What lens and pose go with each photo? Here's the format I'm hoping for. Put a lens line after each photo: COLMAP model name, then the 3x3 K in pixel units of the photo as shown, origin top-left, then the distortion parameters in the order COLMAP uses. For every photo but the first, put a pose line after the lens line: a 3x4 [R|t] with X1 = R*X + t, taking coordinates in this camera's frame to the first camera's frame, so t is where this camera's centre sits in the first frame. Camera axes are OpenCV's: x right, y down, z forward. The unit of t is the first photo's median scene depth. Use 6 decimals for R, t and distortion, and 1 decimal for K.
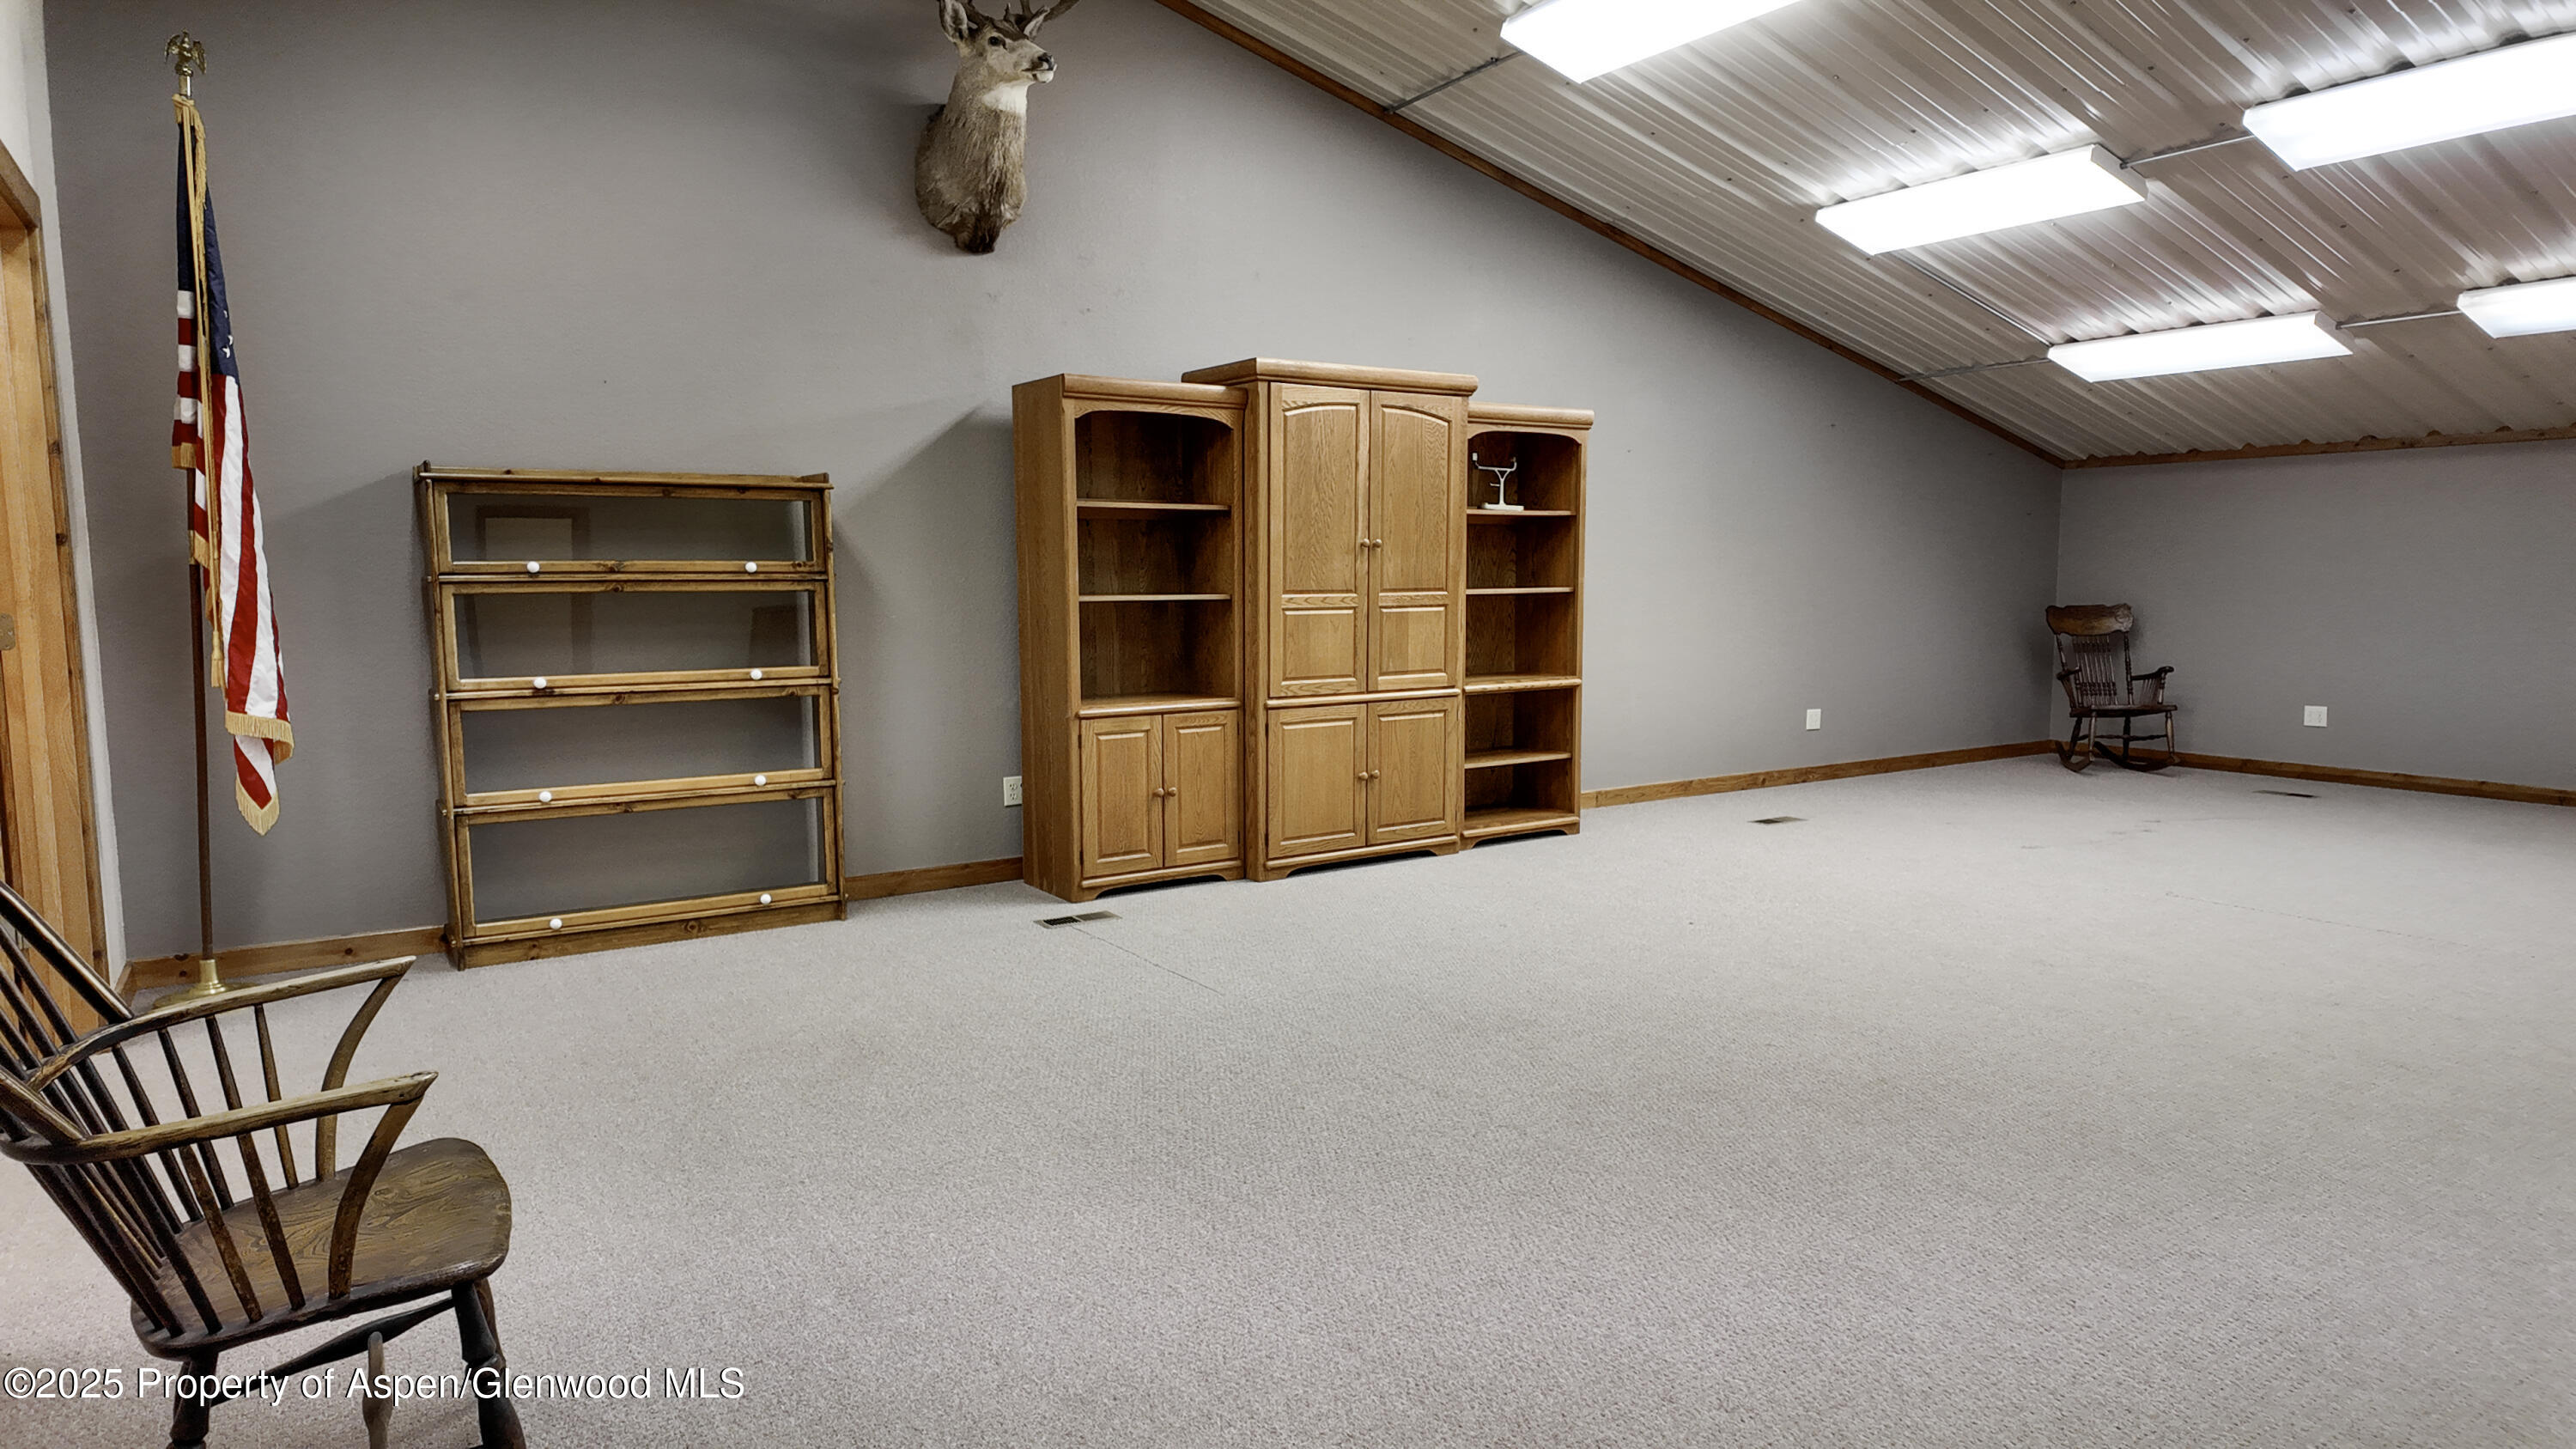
lens RADIAL K [[1556.0, 0, 1296.3], [0, 1556.0, 760.7], [0, 0, 1]] dist [0.043721, -0.042367]
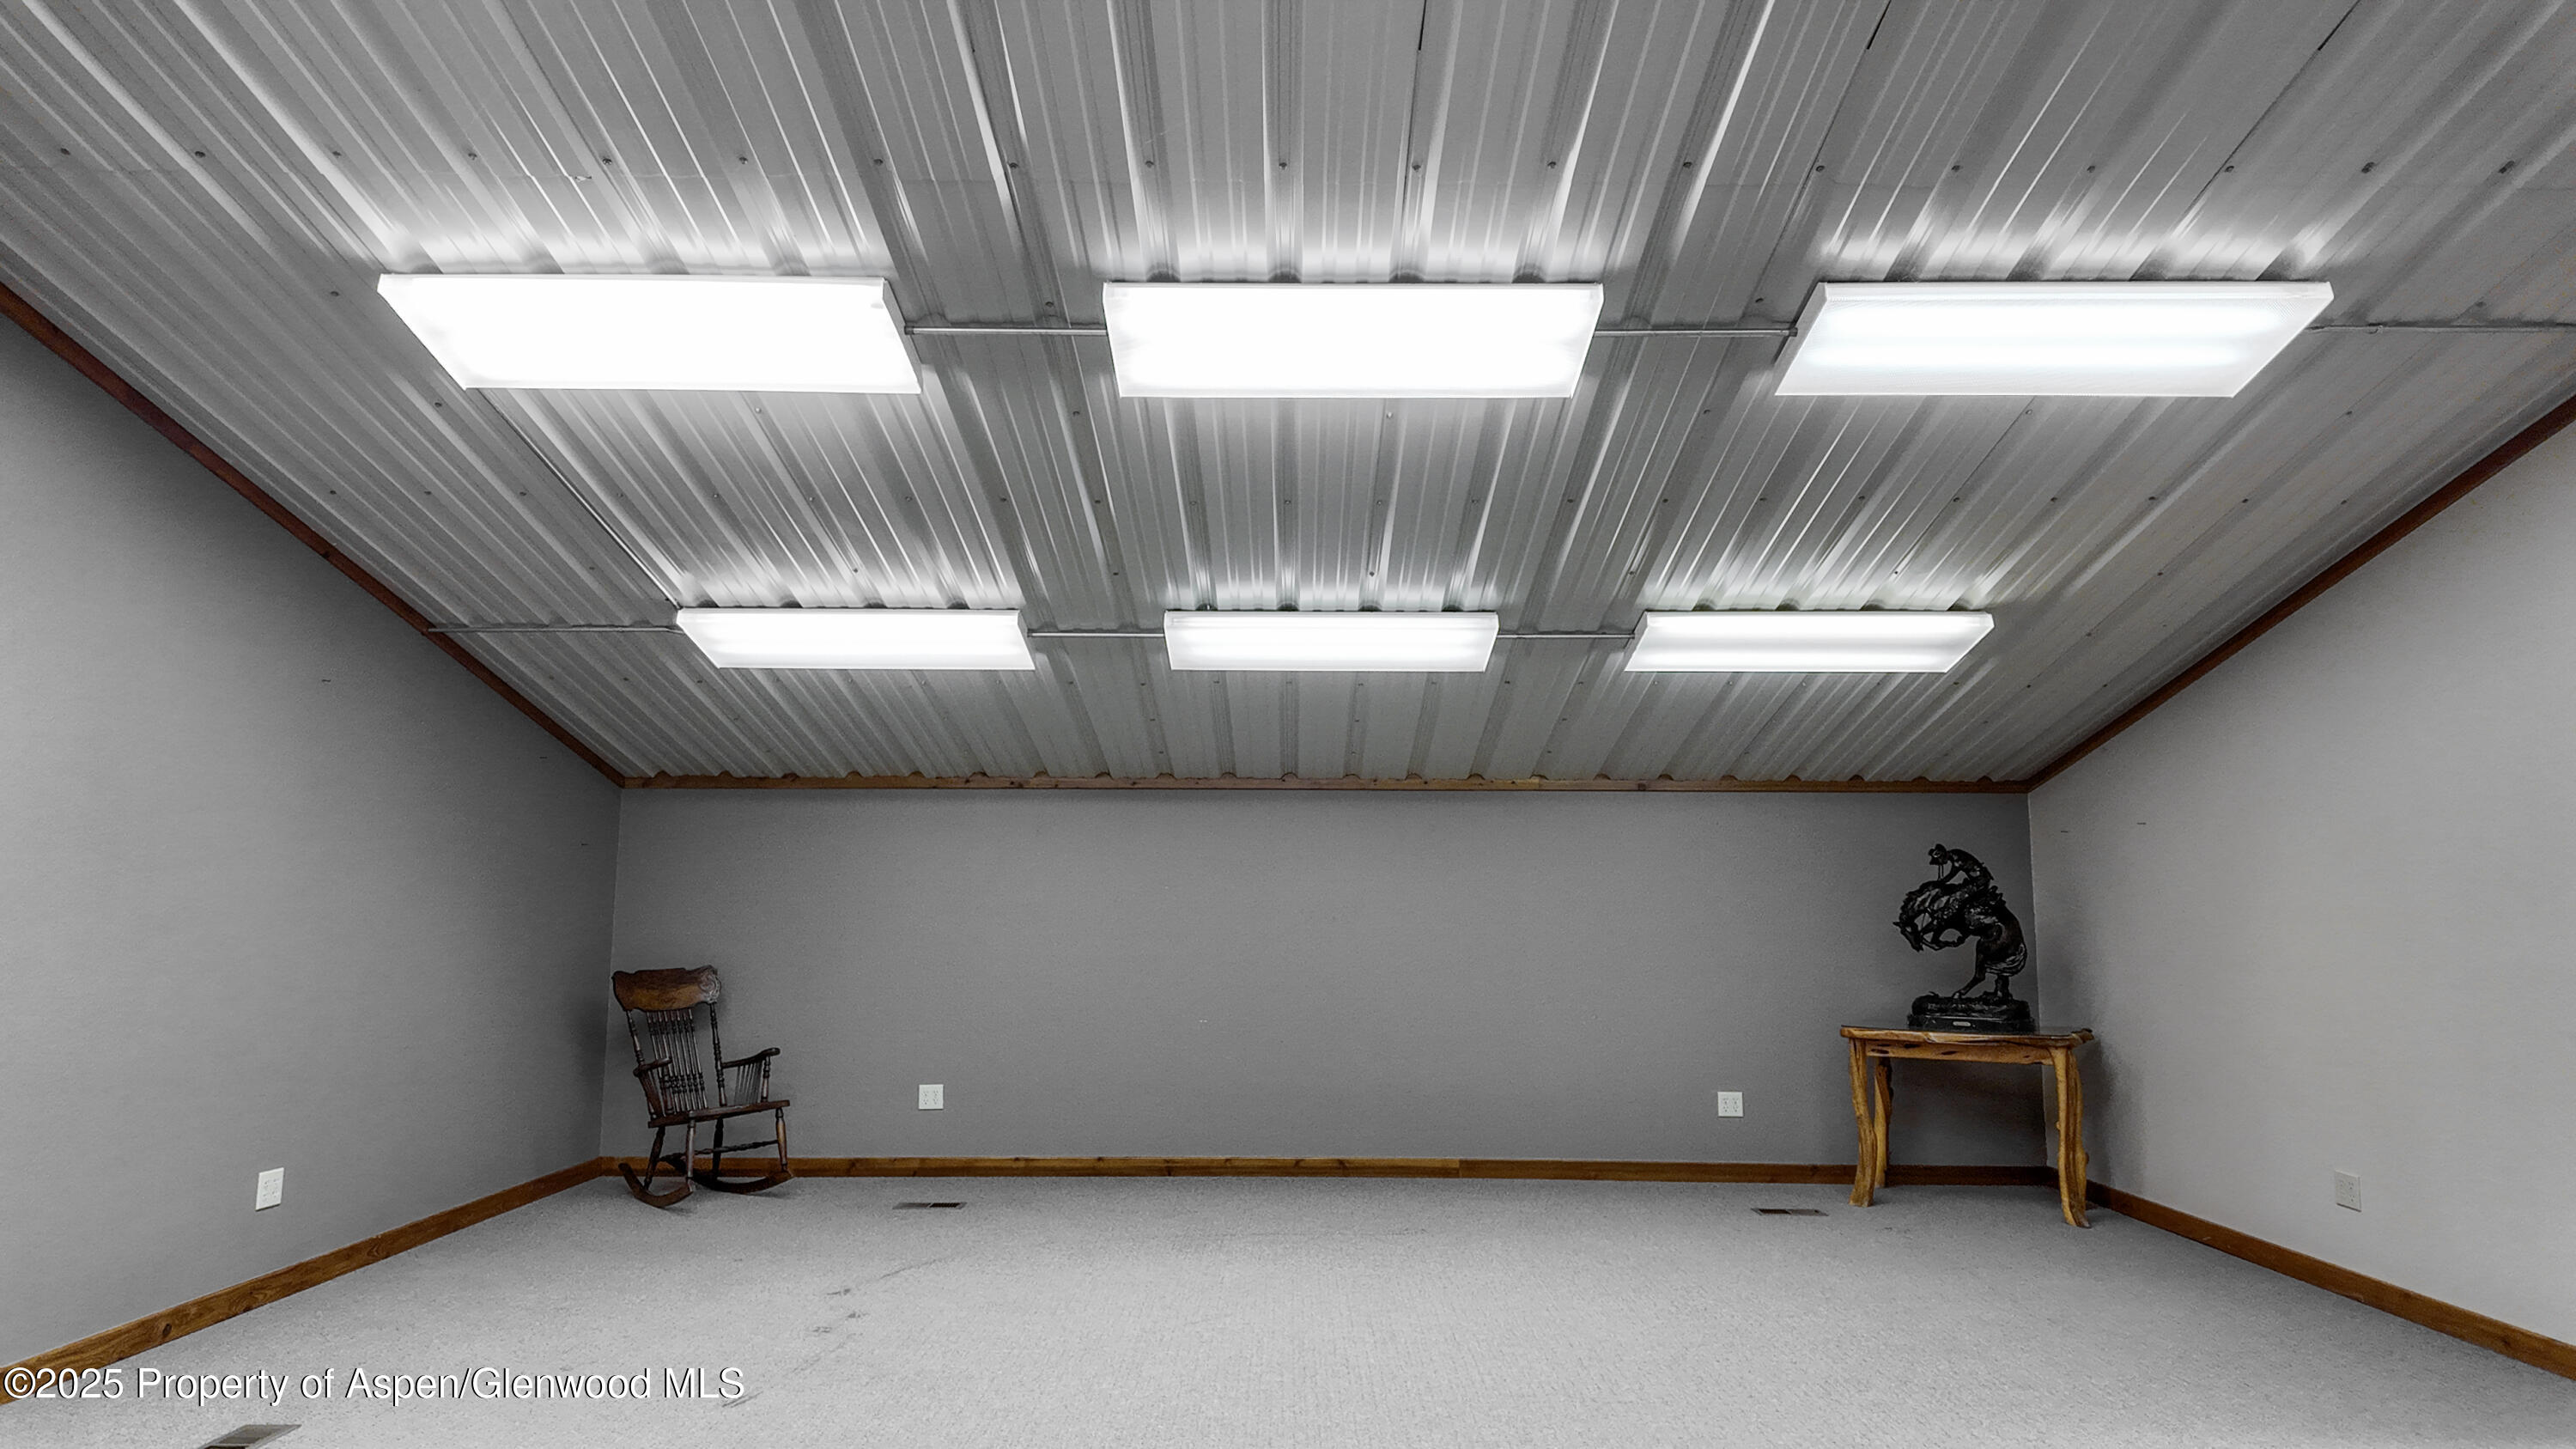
lens RADIAL K [[1556.0, 0, 1310.2], [0, 1556.0, 747.8], [0, 0, 1]] dist [0.043721, -0.042367]
pose [[0.563070, 0.091546, 0.821323, 0.060164], [0.091420, 0.980846, -0.172000, -0.048451], [-0.821337, 0.171934, 0.543915, 0.342283]]
